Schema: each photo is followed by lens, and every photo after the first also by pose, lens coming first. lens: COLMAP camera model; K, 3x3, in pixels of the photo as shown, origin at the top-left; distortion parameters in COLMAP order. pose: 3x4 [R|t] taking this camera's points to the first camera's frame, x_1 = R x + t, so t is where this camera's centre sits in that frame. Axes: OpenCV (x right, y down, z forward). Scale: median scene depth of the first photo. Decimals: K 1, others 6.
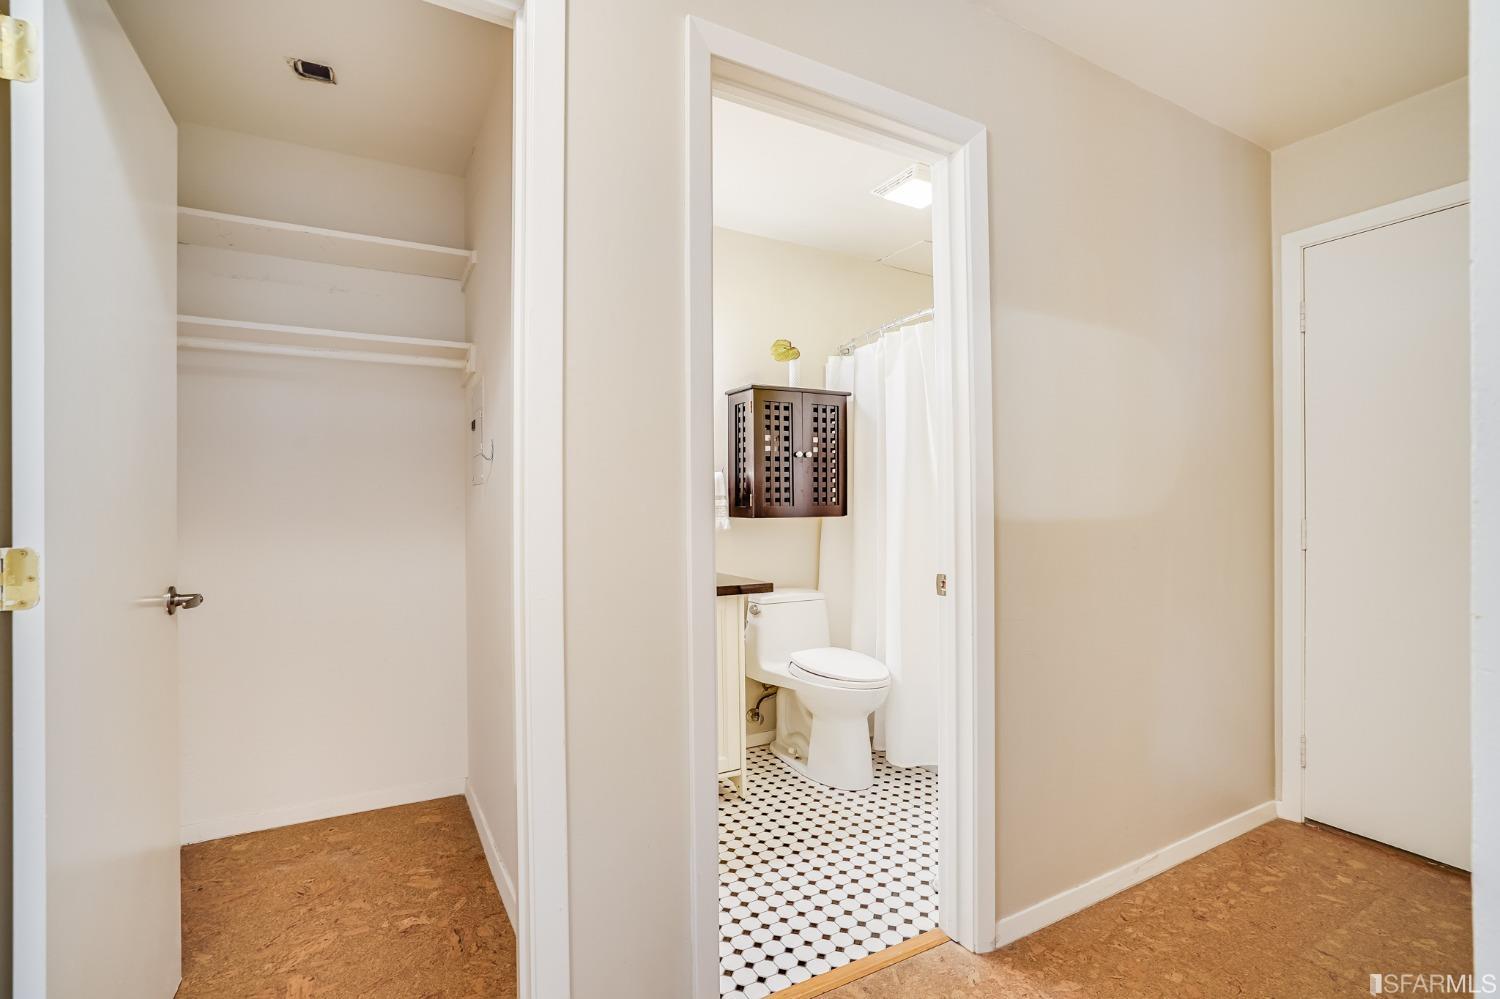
lens RADIAL K [[704.4, 0, 744.1], [0, 704.4, 494.3], [0, 0, 1]] dist [-0.044856, 0.024609]
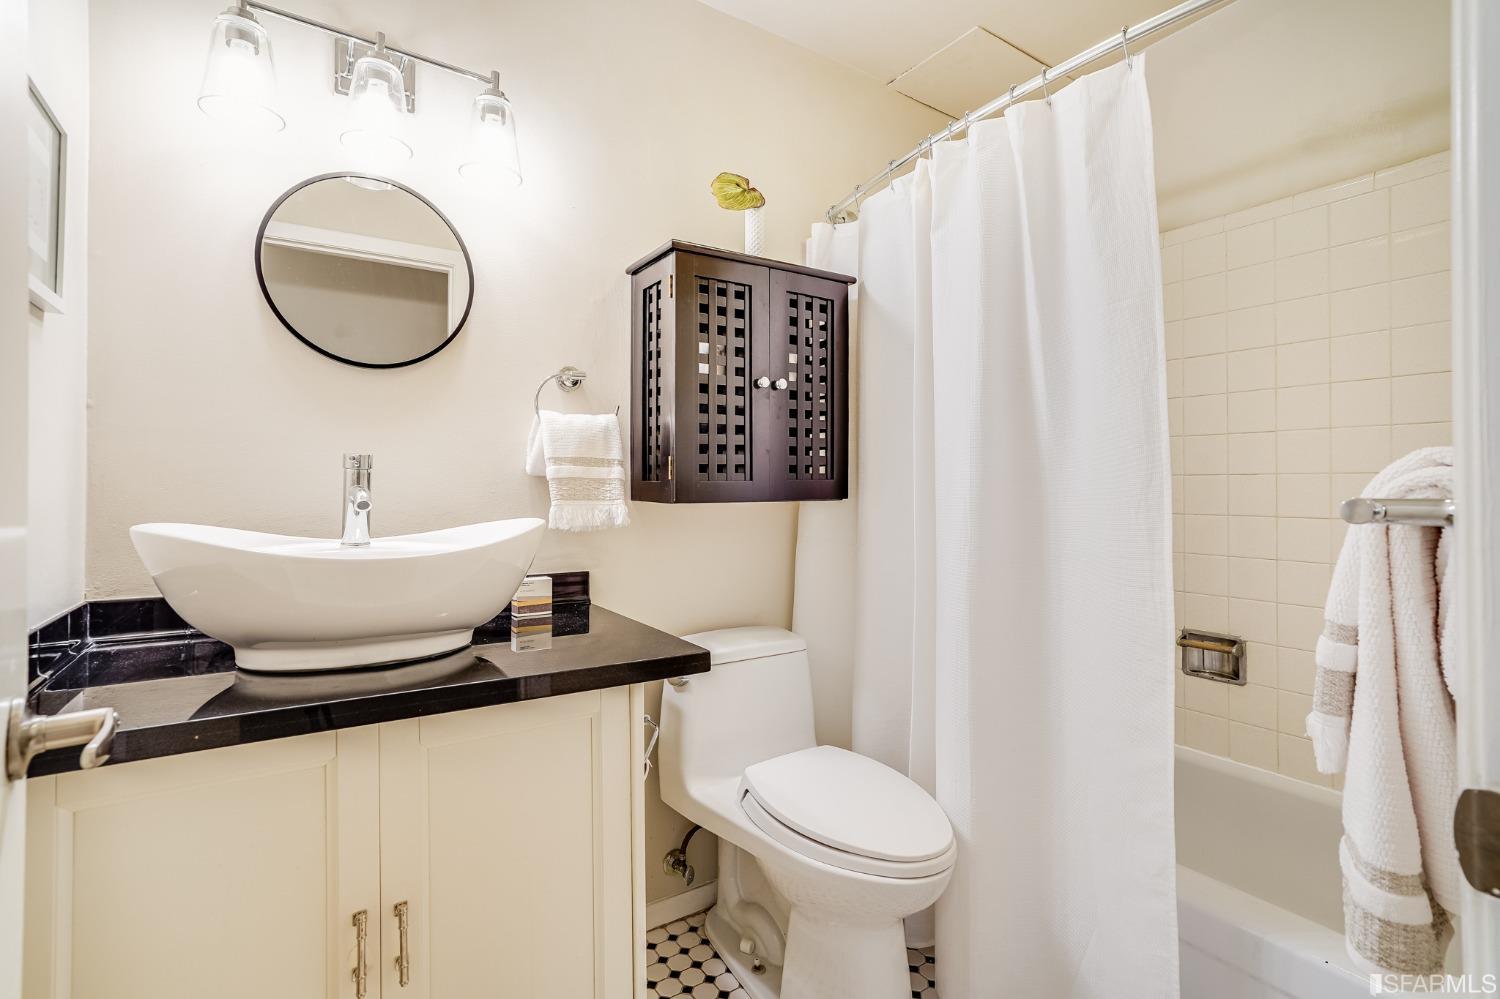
lens RADIAL K [[704.4, 0, 744.1], [0, 704.4, 494.3], [0, 0, 1]] dist [-0.044856, 0.024609]
pose [[0.997604, 0.004271, 0.069048, 0.027930], [-0.006095, 0.999637, 0.026226, 0.013182], [-0.068911, -0.026584, 0.997269, 0.473203]]
